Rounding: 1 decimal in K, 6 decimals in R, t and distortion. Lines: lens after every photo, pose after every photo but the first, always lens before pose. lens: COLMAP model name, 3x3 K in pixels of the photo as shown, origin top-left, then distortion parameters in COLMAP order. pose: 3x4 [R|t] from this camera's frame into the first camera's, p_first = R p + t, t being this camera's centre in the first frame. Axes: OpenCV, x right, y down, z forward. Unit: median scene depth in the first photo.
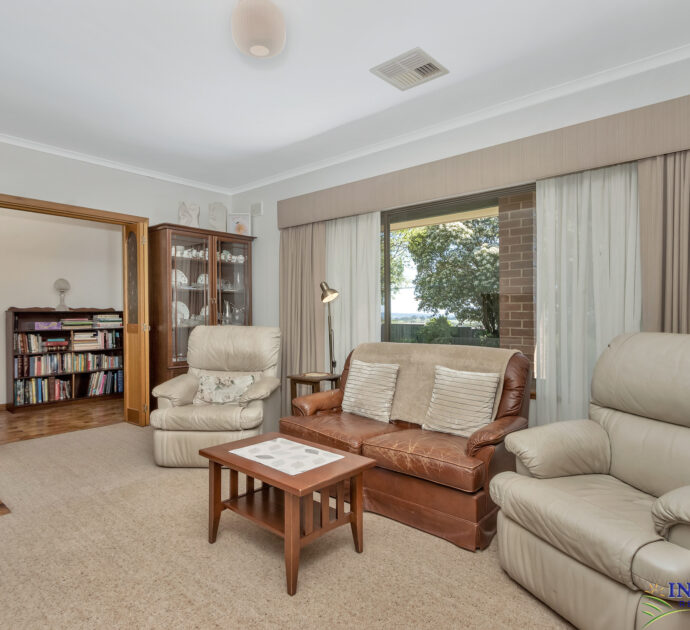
lens RADIAL K [[431.3, 0, 345.0], [0, 431.3, 315.0], [0, 0, 1]] dist [0.000066, -0.001849]
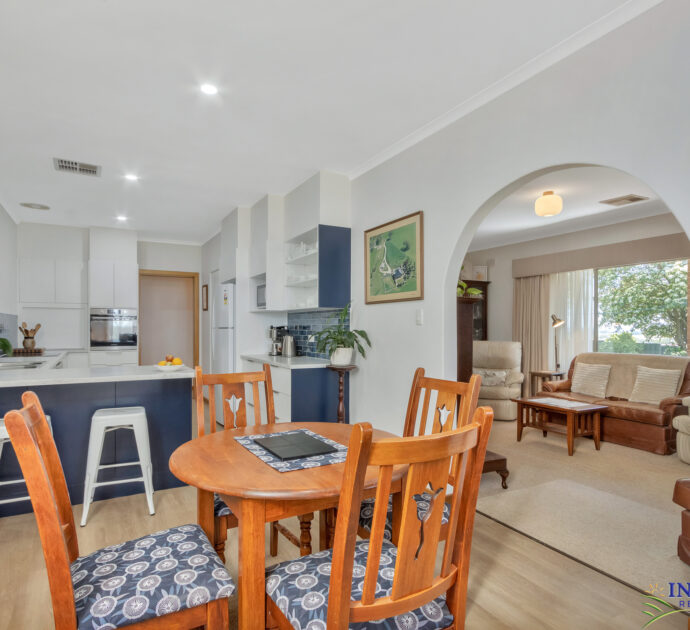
lens RADIAL K [[441.7, 0, 329.9], [0, 441.7, 332.8], [0, 0, 1]] dist [0.000130, -0.001956]
pose [[0.936592, 0.005623, -0.350377, -0.079617], [-0.001907, 0.999938, 0.010951, -0.007924], [0.350417, -0.009588, 0.936545, -0.266419]]
